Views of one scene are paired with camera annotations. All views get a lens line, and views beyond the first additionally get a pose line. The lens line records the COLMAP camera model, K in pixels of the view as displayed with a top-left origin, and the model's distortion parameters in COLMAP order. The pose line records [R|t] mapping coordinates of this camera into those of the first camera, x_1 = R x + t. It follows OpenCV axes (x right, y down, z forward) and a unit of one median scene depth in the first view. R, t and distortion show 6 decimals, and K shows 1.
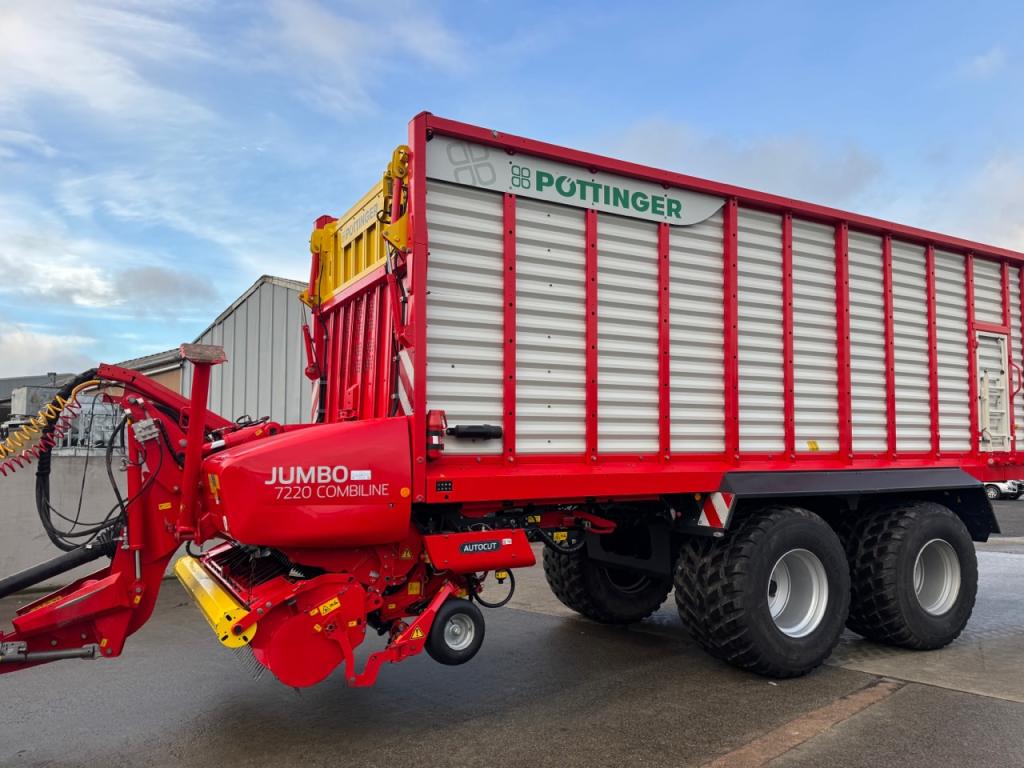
lens RADIAL K [[755.2, 0, 549.4], [0, 755.2, 408.2], [0, 0, 1]] dist [0.163502, -0.288474]
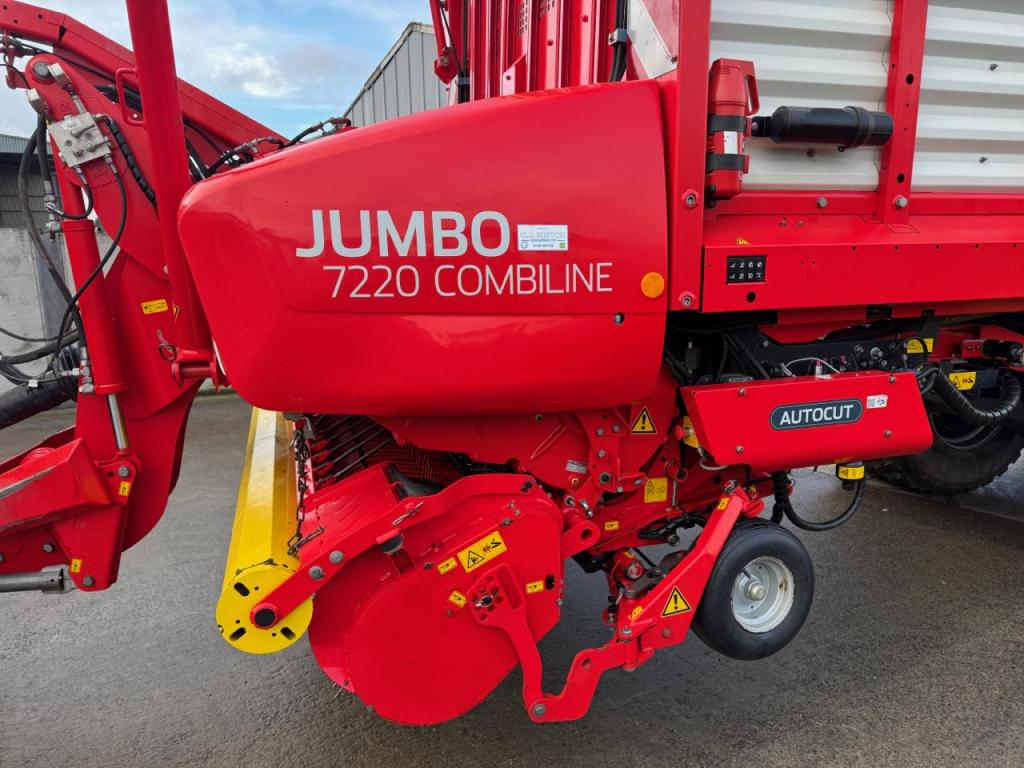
lens RADIAL K [[755.2, 0, 549.4], [0, 755.2, 408.2], [0, 0, 1]] dist [0.163502, -0.288474]
pose [[0.977909, 0.037918, -0.205562, -0.142309], [0.018538, 0.963803, 0.265969, 0.060033], [0.208206, -0.263904, 0.941809, 0.542415]]
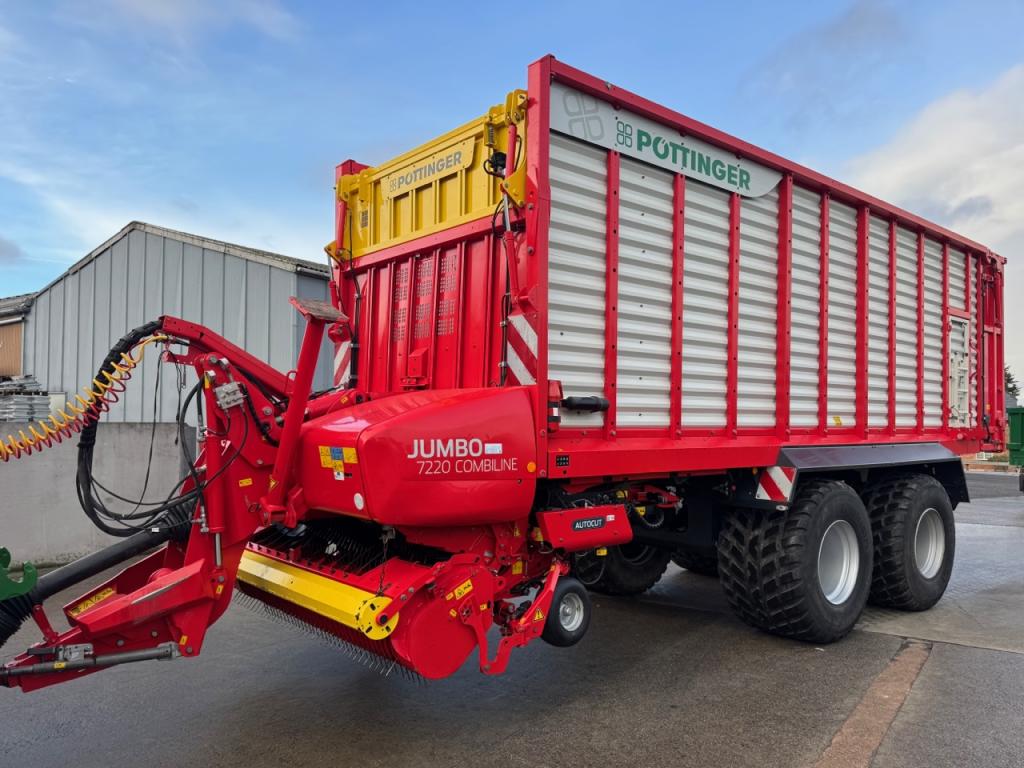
lens RADIAL K [[755.2, 0, 549.4], [0, 755.2, 408.2], [0, 0, 1]] dist [0.163502, -0.288474]
pose [[0.980386, 0.014808, 0.196531, -0.315229], [-0.022557, 0.999051, 0.037249, 0.002425], [-0.195793, -0.040952, 0.979790, 0.075946]]
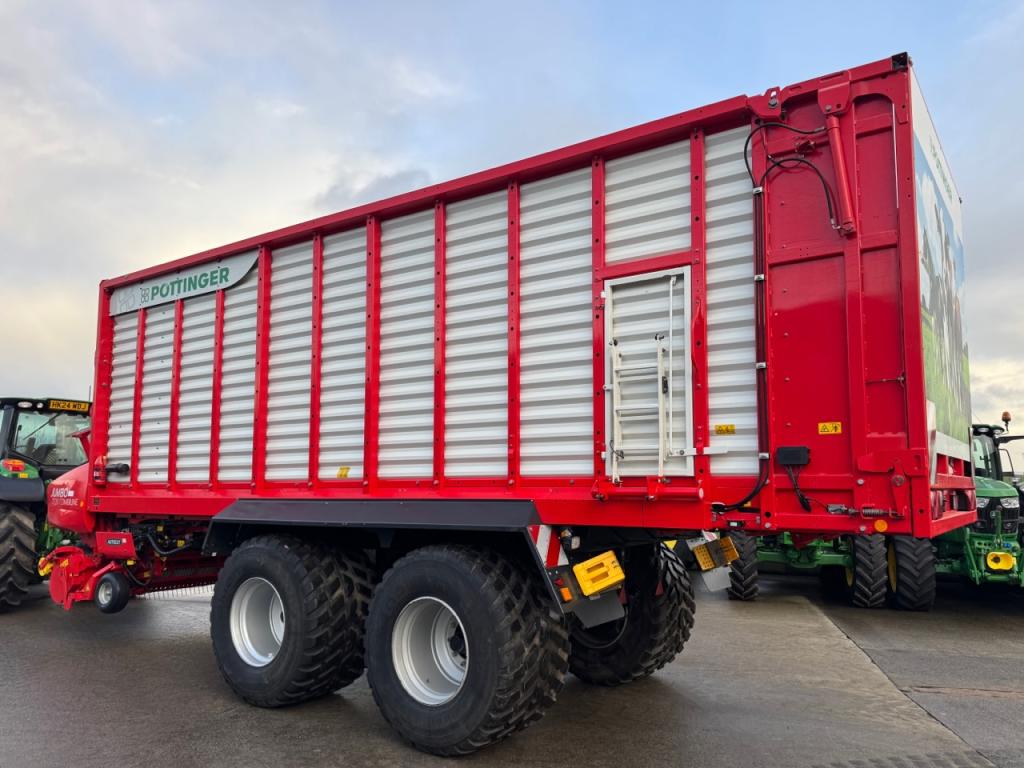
lens RADIAL K [[806.5, 0, 512.0], [0, 806.5, 384.0], [0, 0, 1]] dist [0.059805, -0.117779]
pose [[0.395761, -0.102002, -0.912671, 1.702871], [0.064728, 0.994439, -0.083072, 0.048255], [0.916069, -0.026199, 0.400163, 1.035527]]
